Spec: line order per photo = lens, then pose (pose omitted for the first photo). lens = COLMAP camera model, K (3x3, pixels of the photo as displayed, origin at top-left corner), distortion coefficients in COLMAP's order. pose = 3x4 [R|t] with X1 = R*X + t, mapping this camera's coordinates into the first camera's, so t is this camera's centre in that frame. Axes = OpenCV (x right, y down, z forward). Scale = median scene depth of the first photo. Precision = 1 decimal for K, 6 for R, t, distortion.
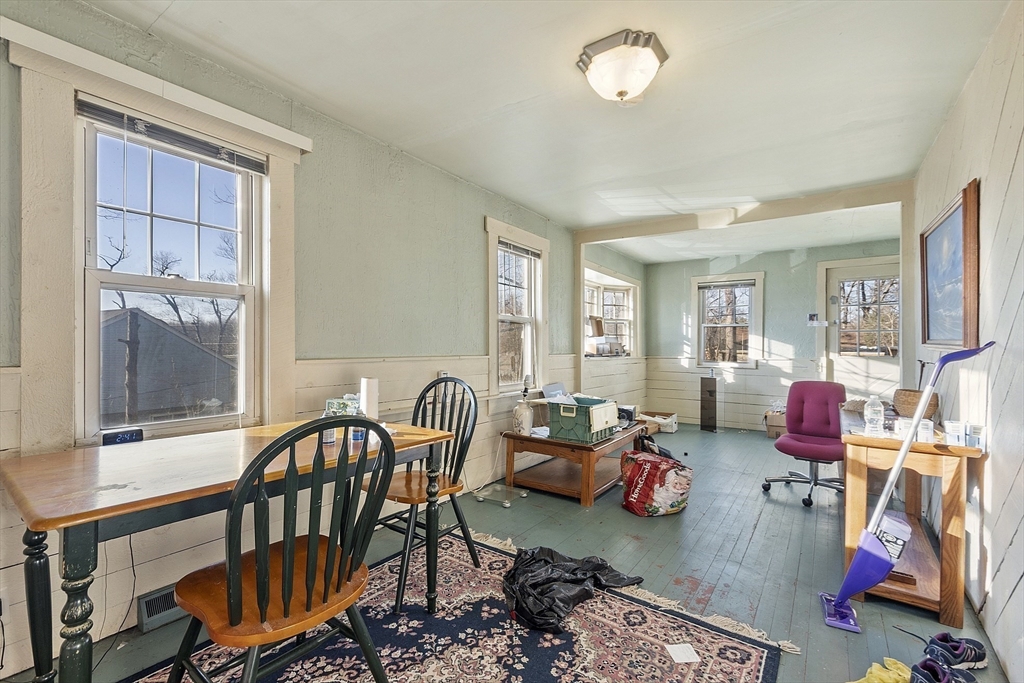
lens RADIAL K [[446.7, 0, 510.1], [0, 446.7, 349.6], [0, 0, 1]] dist [0.003805, 0.000158]
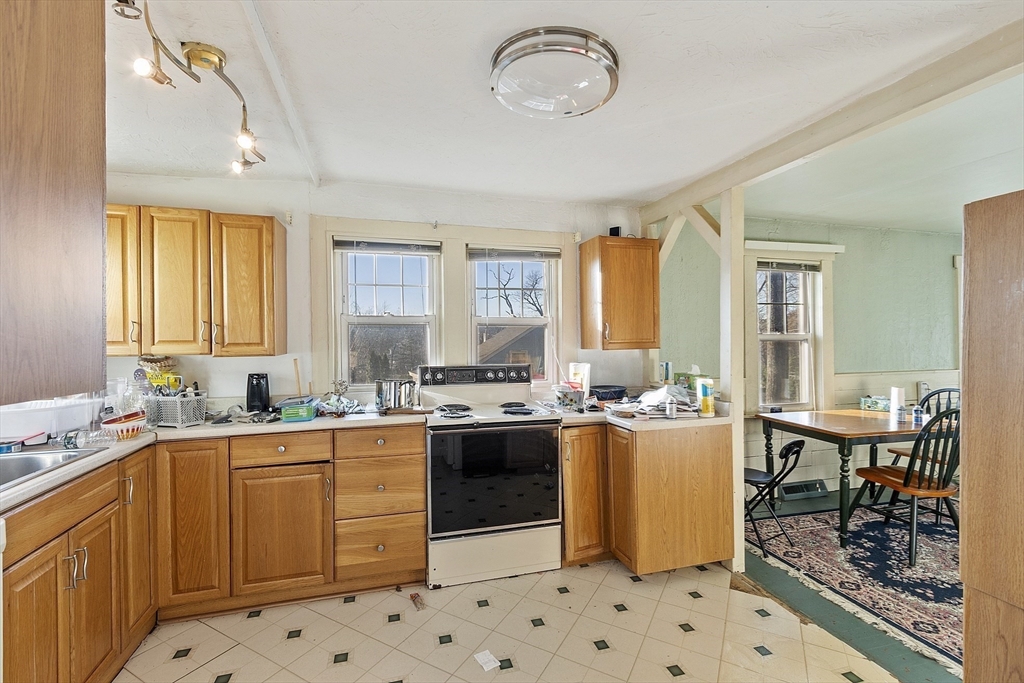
lens RADIAL K [[446.7, 0, 510.1], [0, 446.7, 349.6], [0, 0, 1]] dist [0.003805, 0.000158]
pose [[0.777708, -0.005917, -0.628598, -0.229711], [0.009066, 0.999957, 0.001805, -0.054651], [0.628561, -0.007102, 0.777728, -0.715310]]
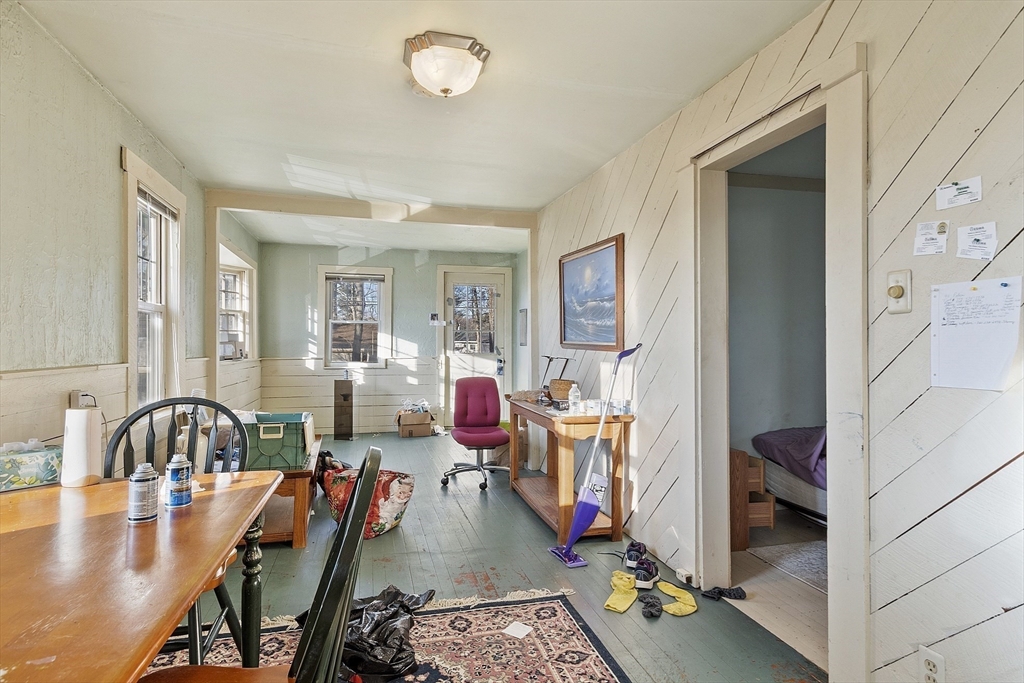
lens RADIAL K [[544.2, 0, 512.0], [0, 544.2, 341.5], [0, 0, 1]] dist [0.015040, 0.000089]
pose [[0.640882, -0.000999, 0.767639, -0.300625], [0.008658, 0.999945, -0.005928, -0.008768], [-0.767591, 0.010445, 0.640855, 0.068711]]
